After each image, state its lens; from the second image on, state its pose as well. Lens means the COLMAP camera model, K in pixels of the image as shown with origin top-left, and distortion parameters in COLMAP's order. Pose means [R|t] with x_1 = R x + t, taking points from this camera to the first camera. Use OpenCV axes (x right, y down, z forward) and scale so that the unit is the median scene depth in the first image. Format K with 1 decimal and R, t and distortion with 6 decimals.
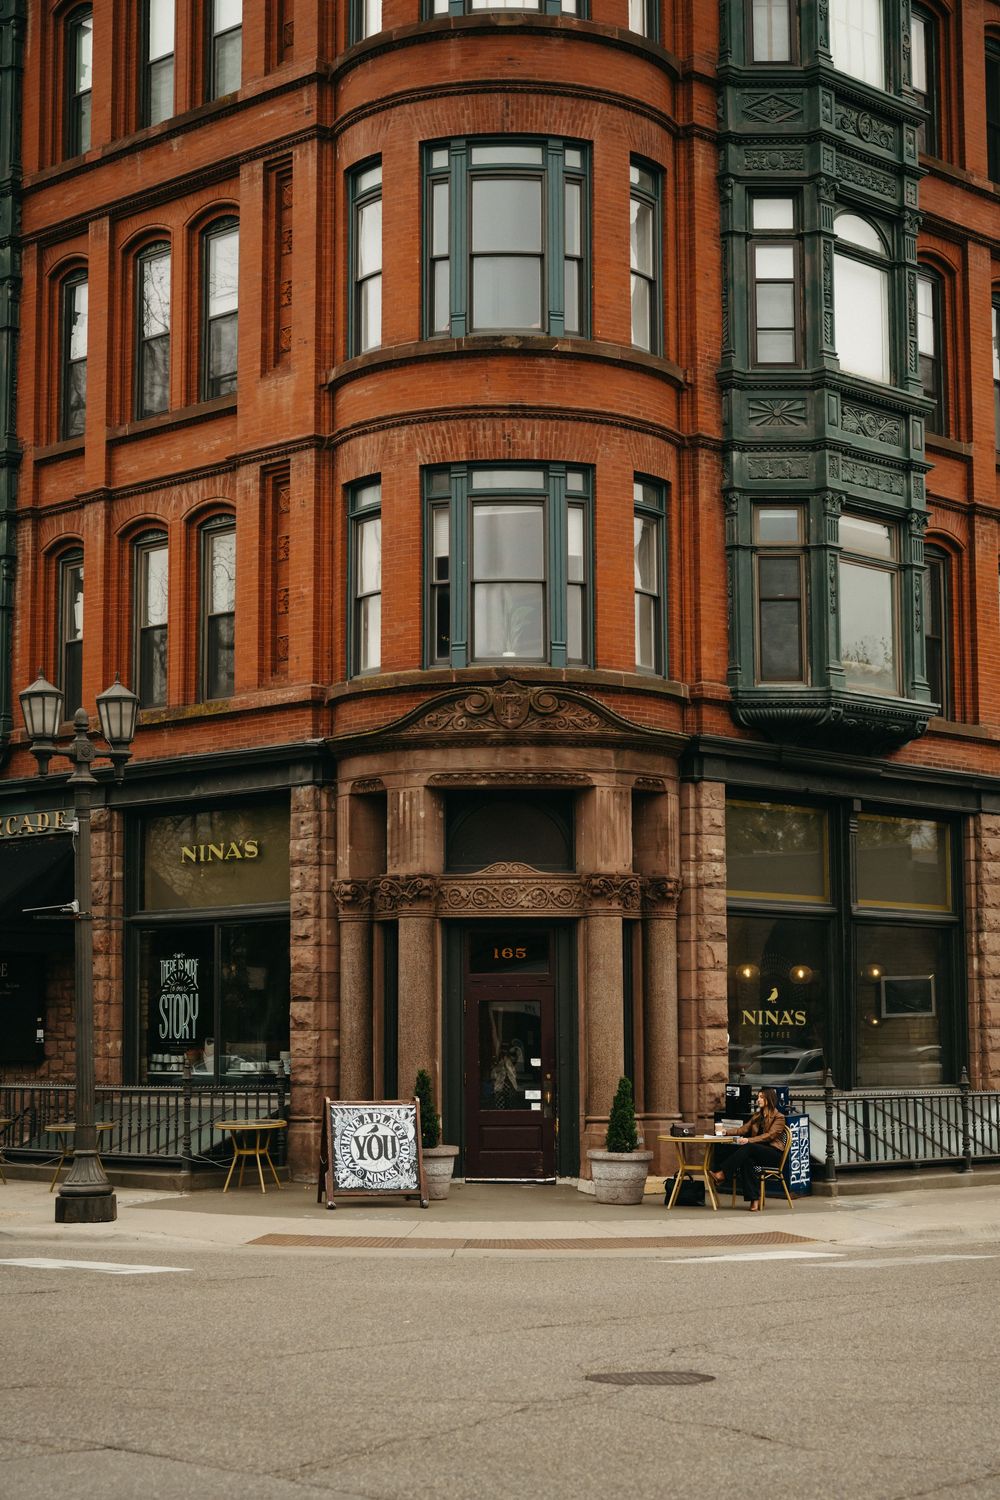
lens RADIAL K [[2535.1, 0, 506.2], [0, 2535.1, 773.4], [0, 0, 1]] dist [0.016059, 0.006210]
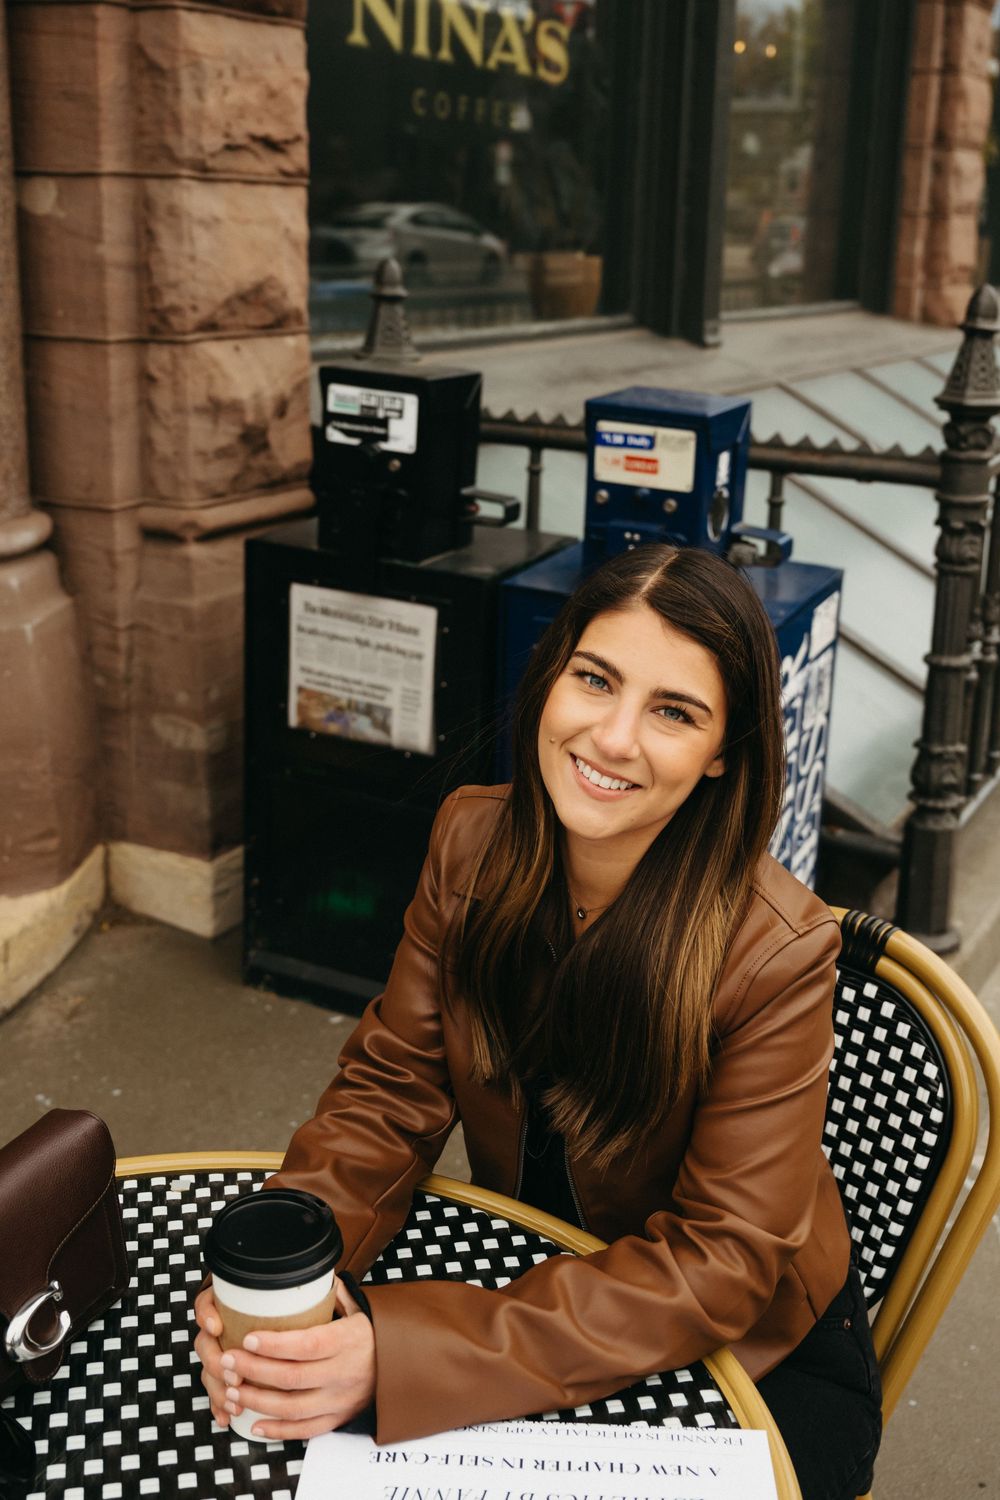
lens RADIAL K [[1728.4, 0, 500.0], [0, 1728.4, 750.0], [0, 0, 1]] dist [-0.004693, -0.003540]
pose [[0.963543, -0.048553, 0.263110, 0.066965], [-0.059306, 0.920175, 0.386988, 0.100673], [-0.260896, -0.388484, 0.883749, 0.878644]]
